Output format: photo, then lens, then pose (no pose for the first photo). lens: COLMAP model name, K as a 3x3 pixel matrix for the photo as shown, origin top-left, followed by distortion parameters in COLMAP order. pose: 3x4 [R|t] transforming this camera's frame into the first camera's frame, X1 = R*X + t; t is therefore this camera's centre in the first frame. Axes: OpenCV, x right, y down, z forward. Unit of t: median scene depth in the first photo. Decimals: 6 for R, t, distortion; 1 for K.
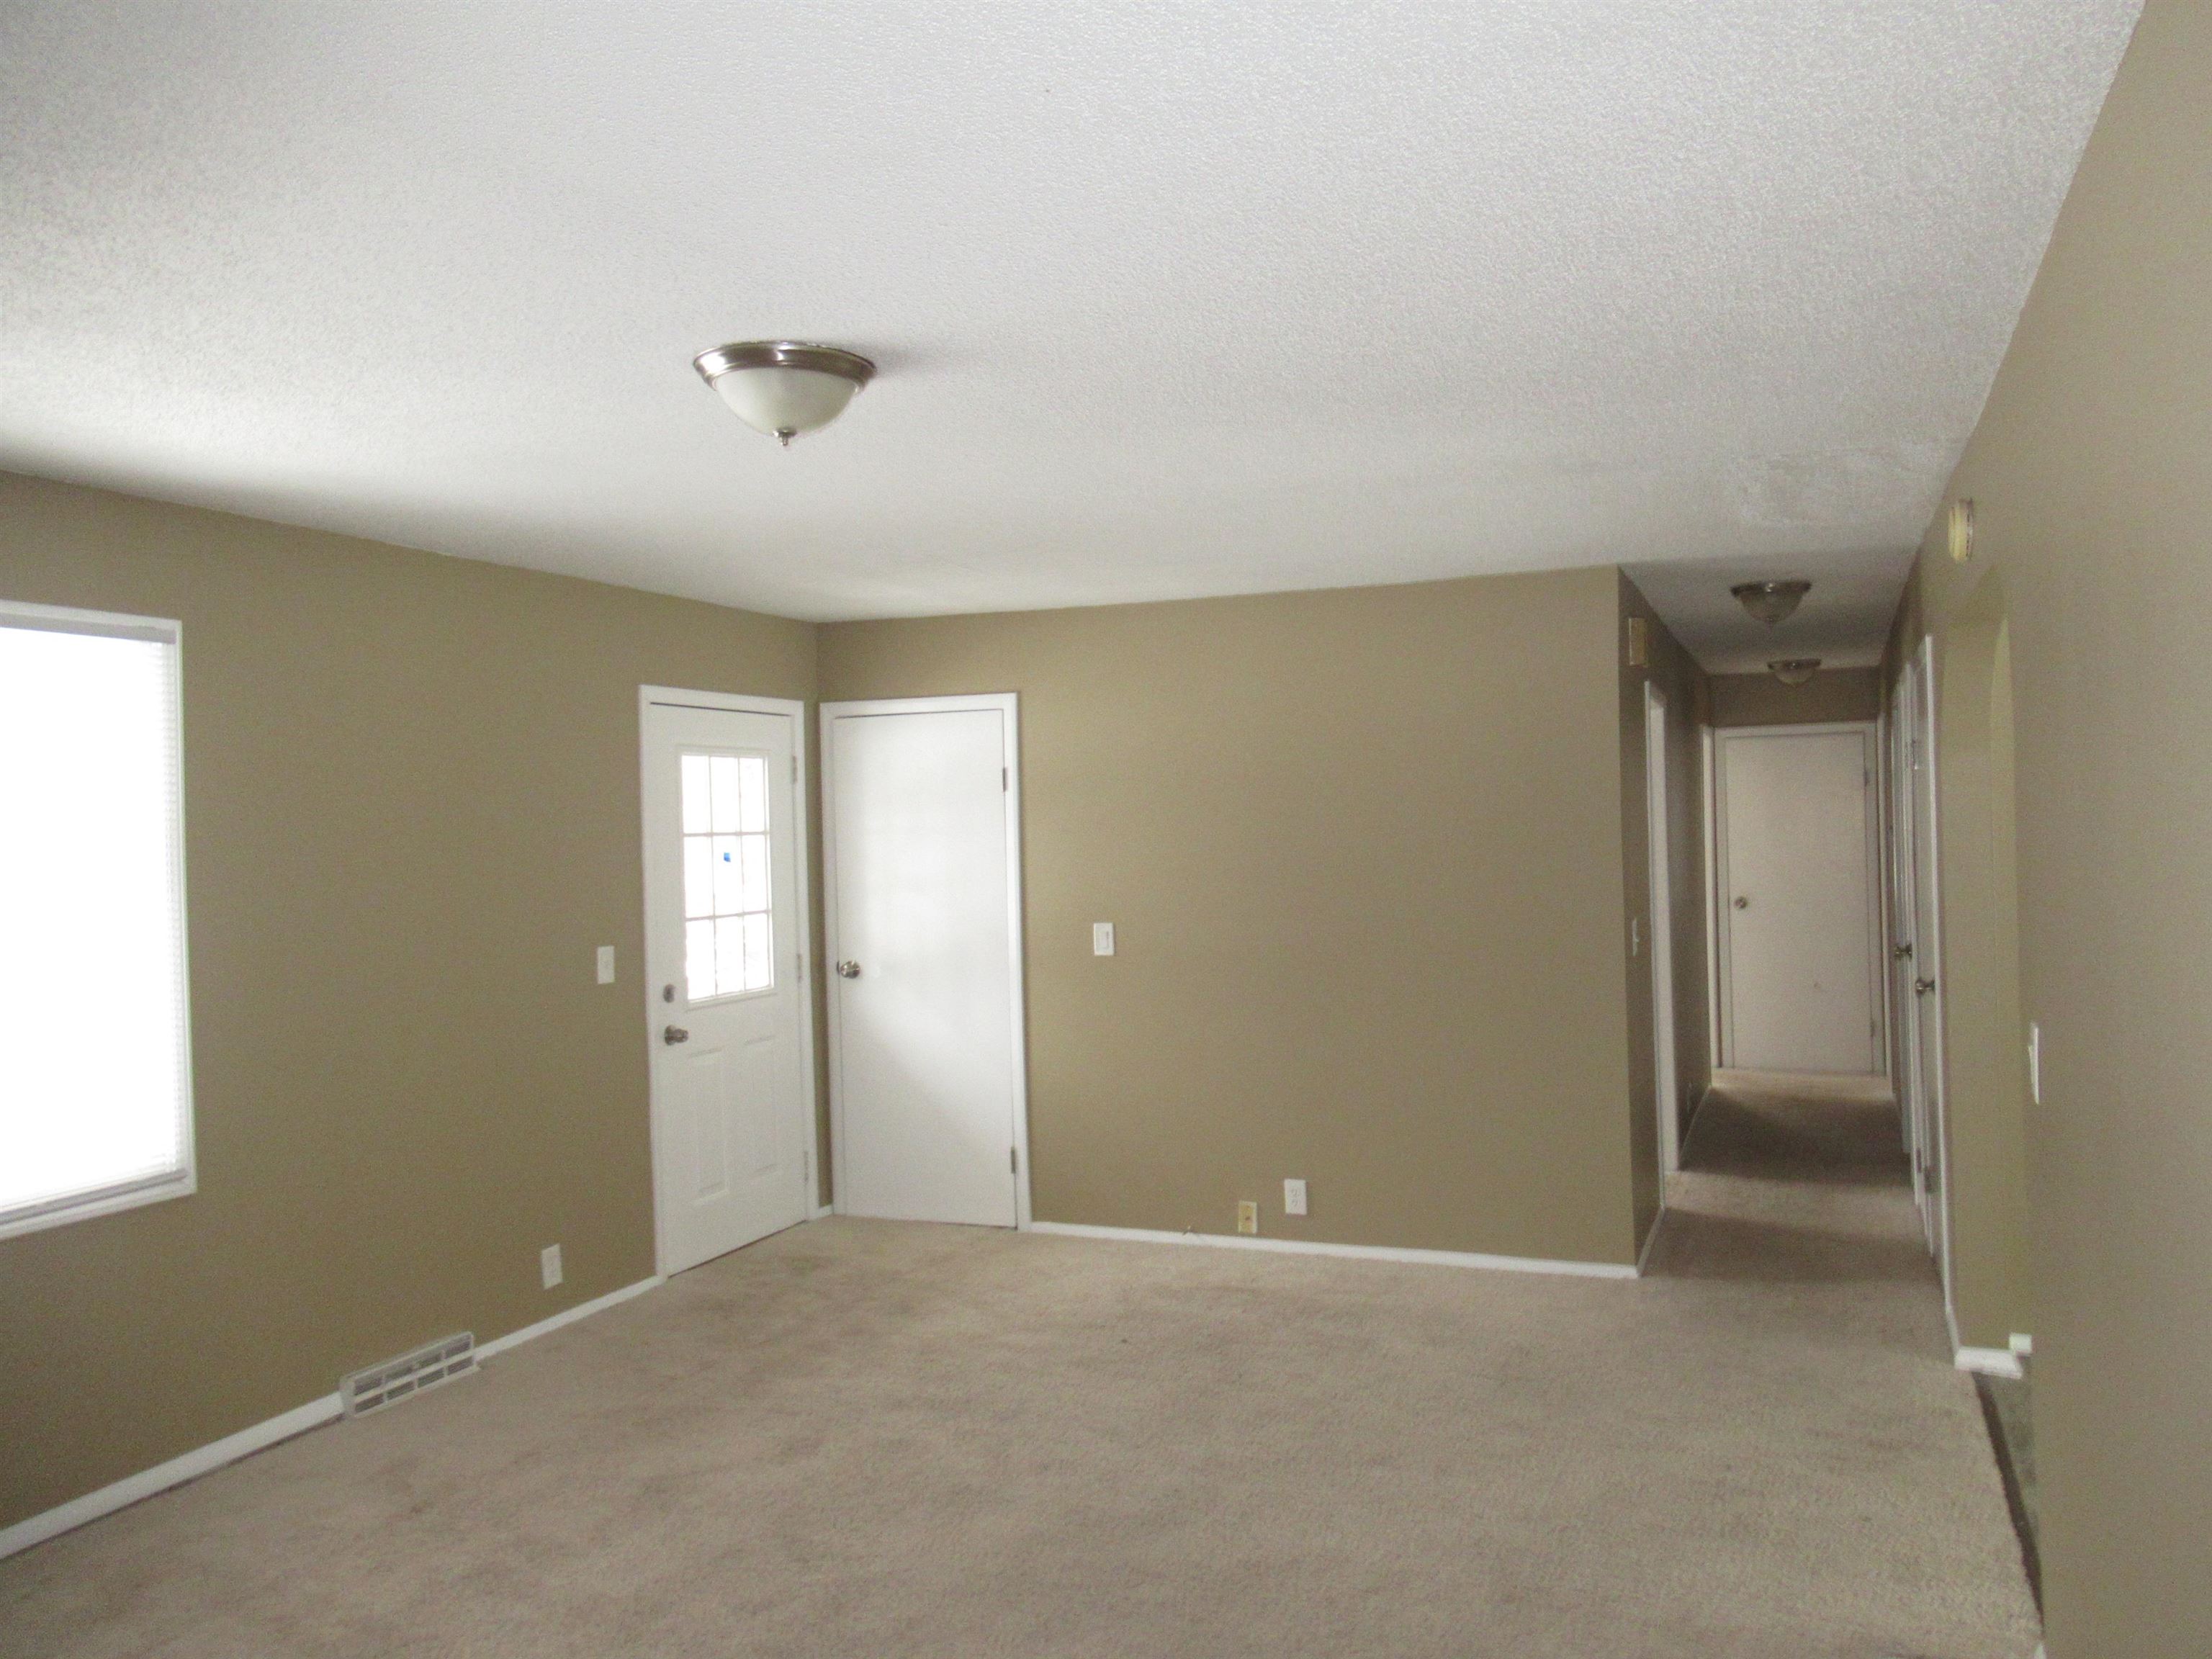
lens RADIAL K [[1725.7, 0, 1106.0], [0, 1725.7, 829.5], [0, 0, 1]] dist [0.001912, 0.001267]
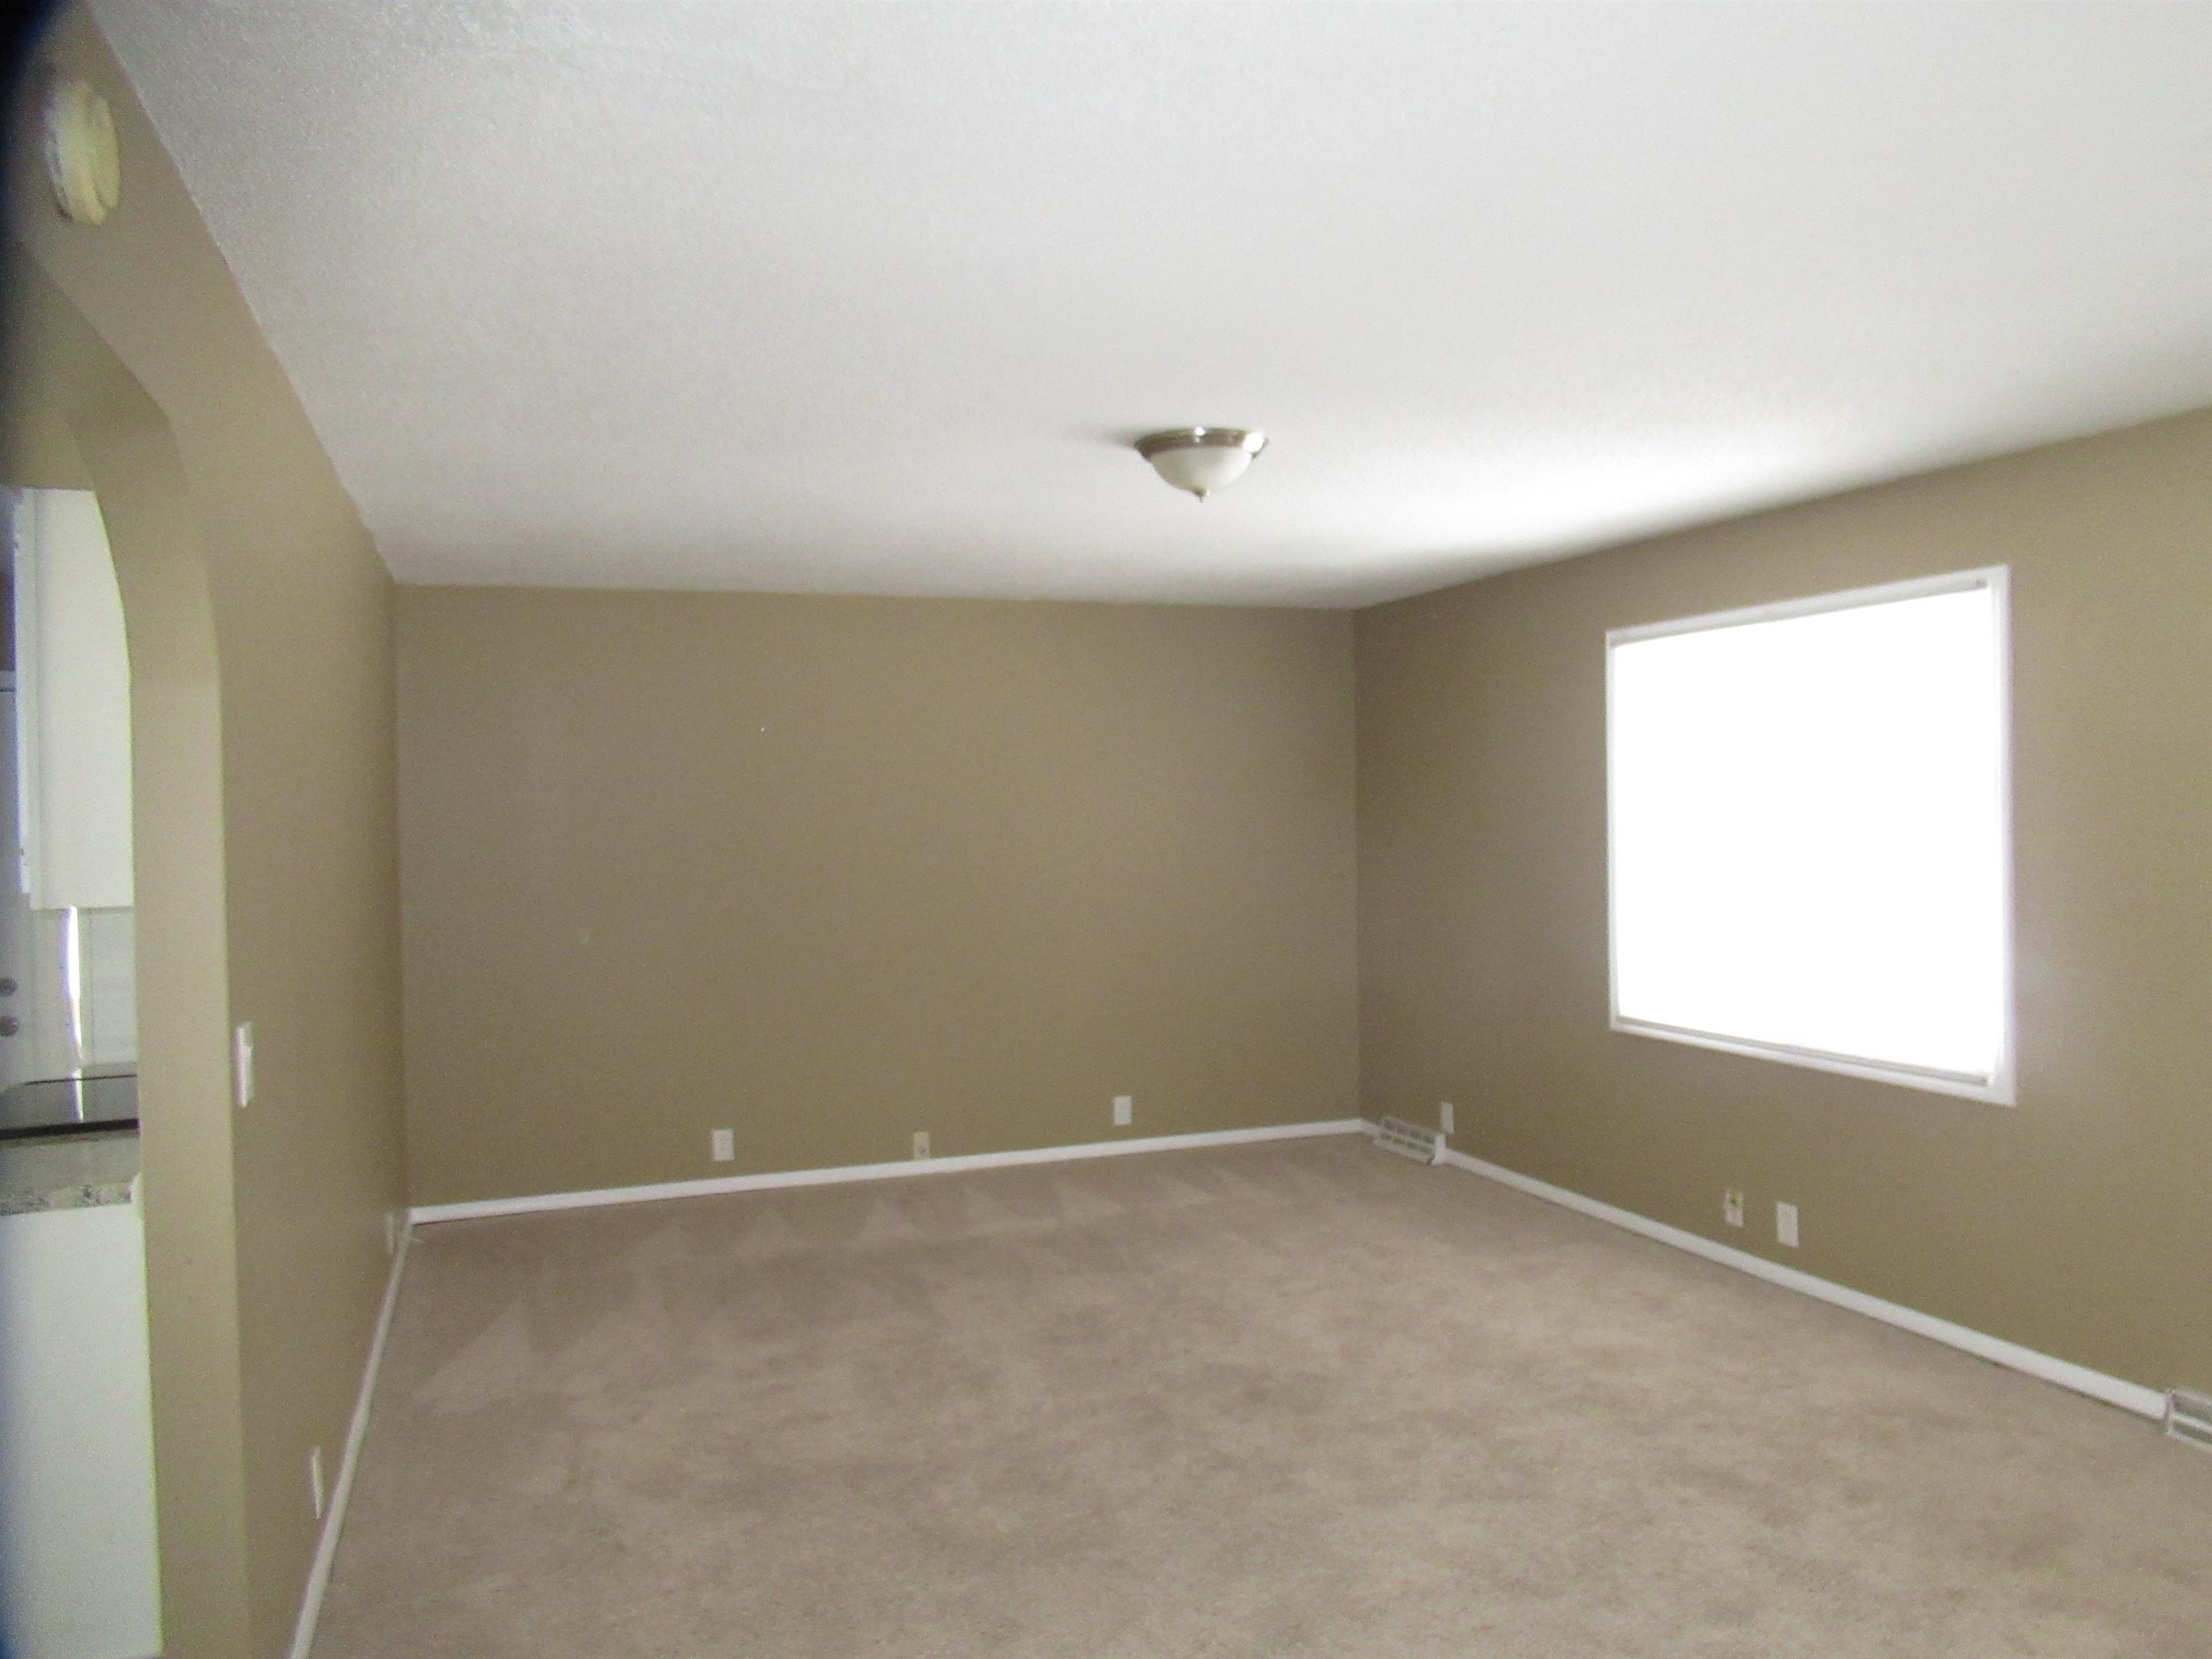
lens RADIAL K [[1658.9, 0, 1106.0], [0, 1658.9, 829.5], [0, 0, 1]] dist [-0.002526, -0.001802]
pose [[-0.739478, 0.050247, -0.671303, 0.548835], [0.040870, 0.998722, 0.029734, -0.008591], [0.671939, -0.005448, -0.740586, 1.378709]]
